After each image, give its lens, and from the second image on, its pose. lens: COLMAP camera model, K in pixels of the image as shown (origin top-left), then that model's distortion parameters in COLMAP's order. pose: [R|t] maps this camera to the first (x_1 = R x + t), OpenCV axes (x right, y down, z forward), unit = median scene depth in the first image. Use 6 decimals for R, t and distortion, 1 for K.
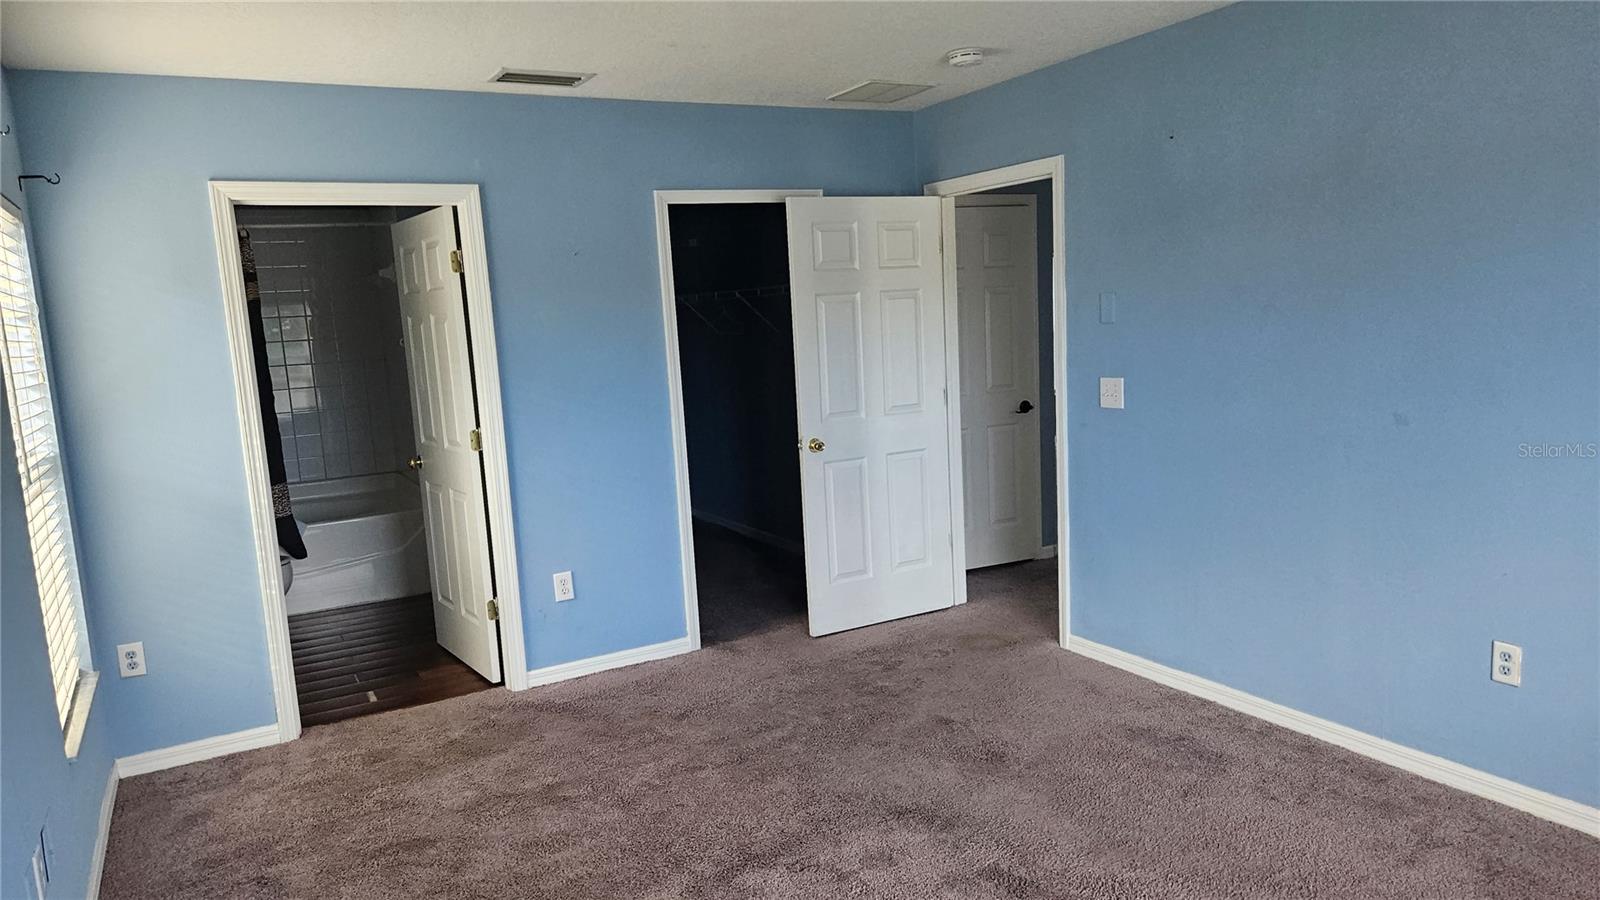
lens RADIAL K [[1074.4, 0, 773.8], [0, 1074.4, 458.8], [0, 0, 1]] dist [0.077312, -0.058894]
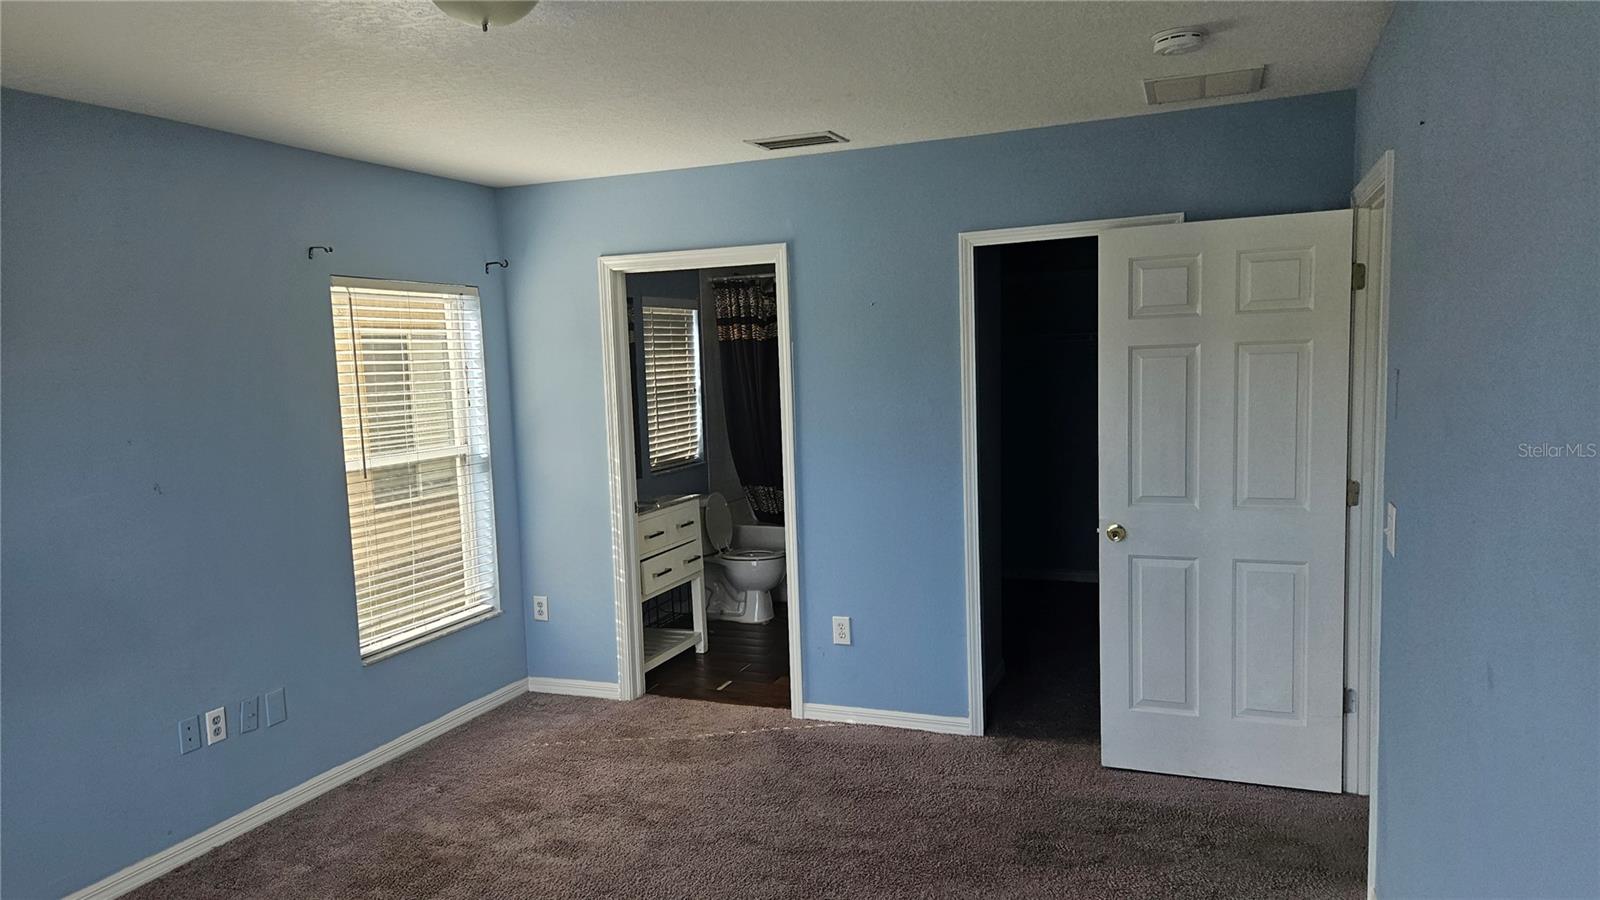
lens RADIAL K [[1074.4, 0, 791.3], [0, 1074.4, 453.8], [0, 0, 1]] dist [0.077312, -0.058894]
pose [[0.636910, 0.104037, -0.763887, 0.532549], [-0.105709, 0.993279, 0.047141, -0.089454], [0.763657, 0.050725, 0.643627, 0.304911]]
